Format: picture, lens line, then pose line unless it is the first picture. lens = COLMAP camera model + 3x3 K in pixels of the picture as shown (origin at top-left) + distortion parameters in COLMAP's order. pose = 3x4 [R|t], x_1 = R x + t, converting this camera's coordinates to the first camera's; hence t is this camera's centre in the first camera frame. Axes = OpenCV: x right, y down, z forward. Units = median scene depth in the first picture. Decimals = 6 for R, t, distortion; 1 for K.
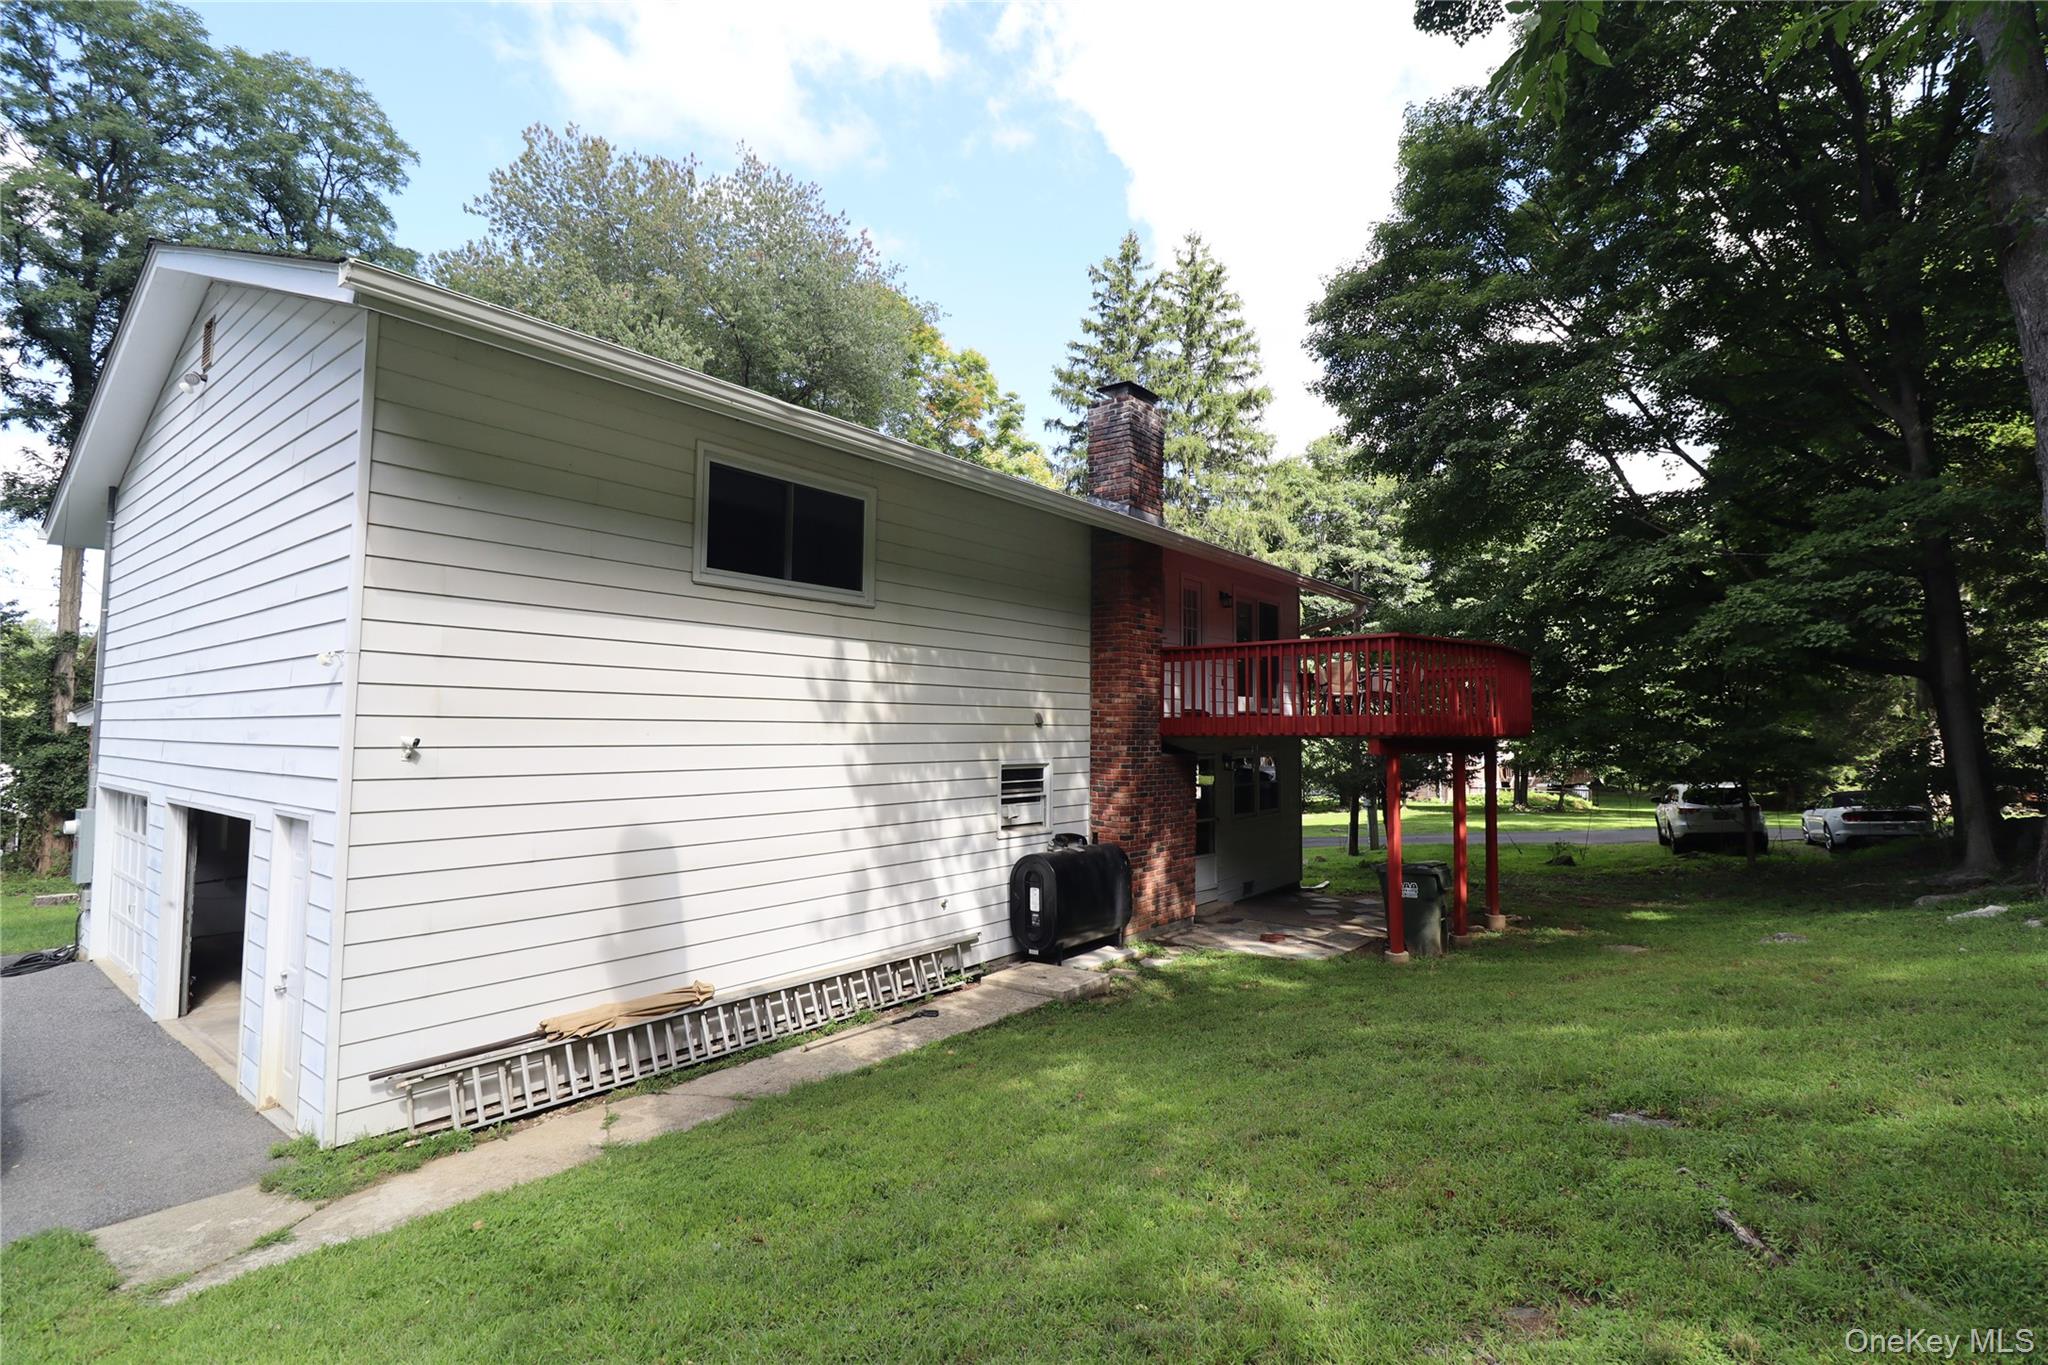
lens RADIAL K [[975.5, 0, 1031.3], [0, 975.5, 675.7], [0, 0, 1]] dist [0.002128, -0.012876]
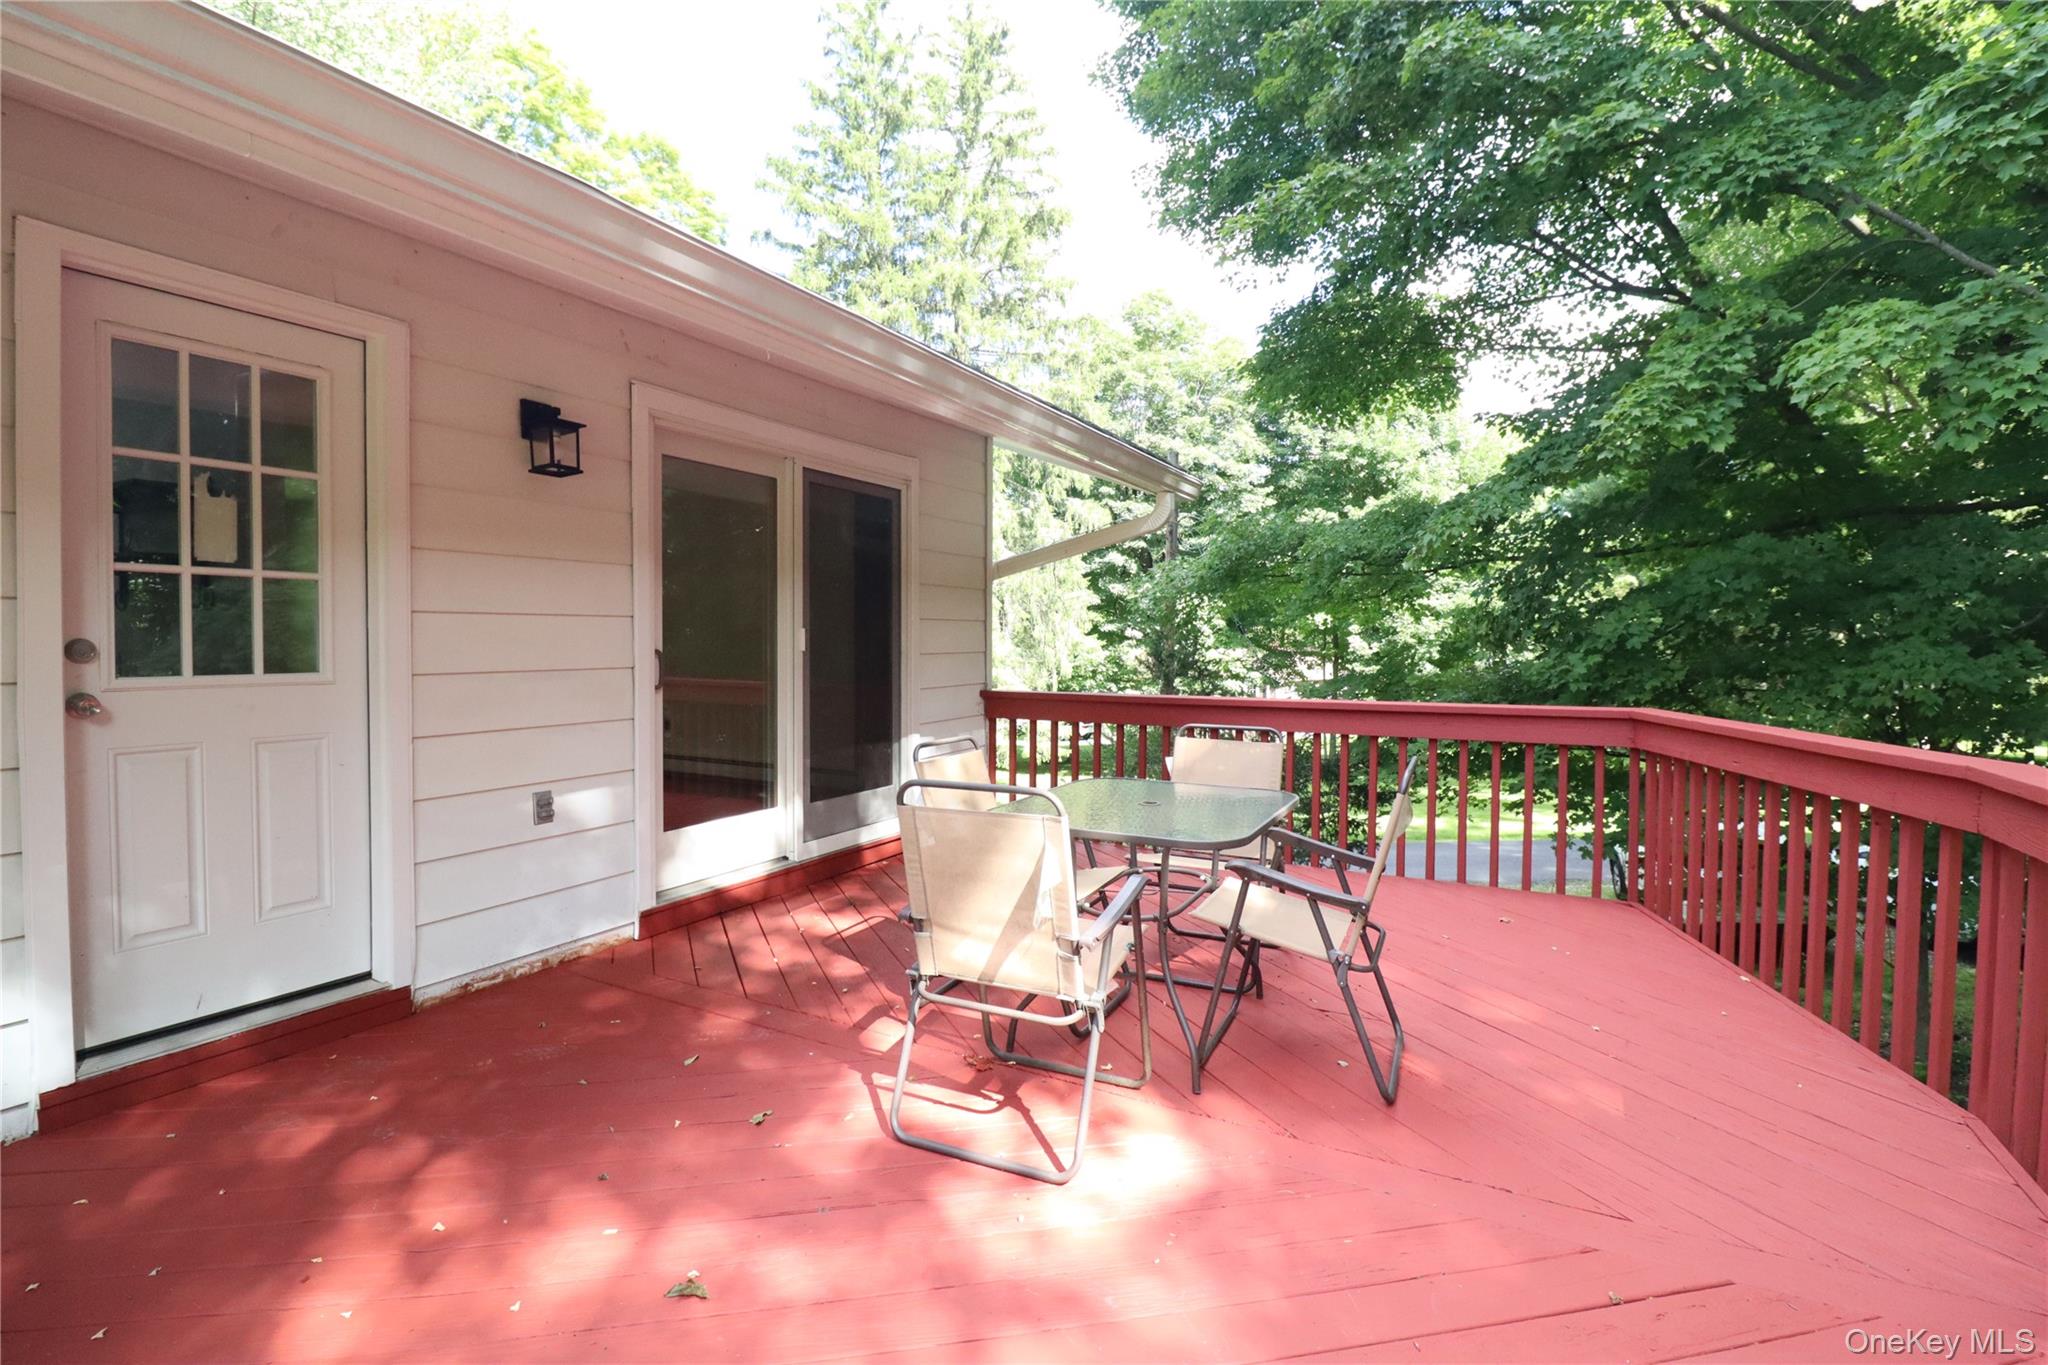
lens RADIAL K [[975.5, 0, 1031.3], [0, 975.5, 675.7], [0, 0, 1]] dist [0.002128, -0.012876]
pose [[0.987245, -0.001833, 0.159197, 0.095412], [-0.013963, 0.995084, 0.098045, -0.019555], [-0.158594, -0.099018, 0.982366, 0.250453]]
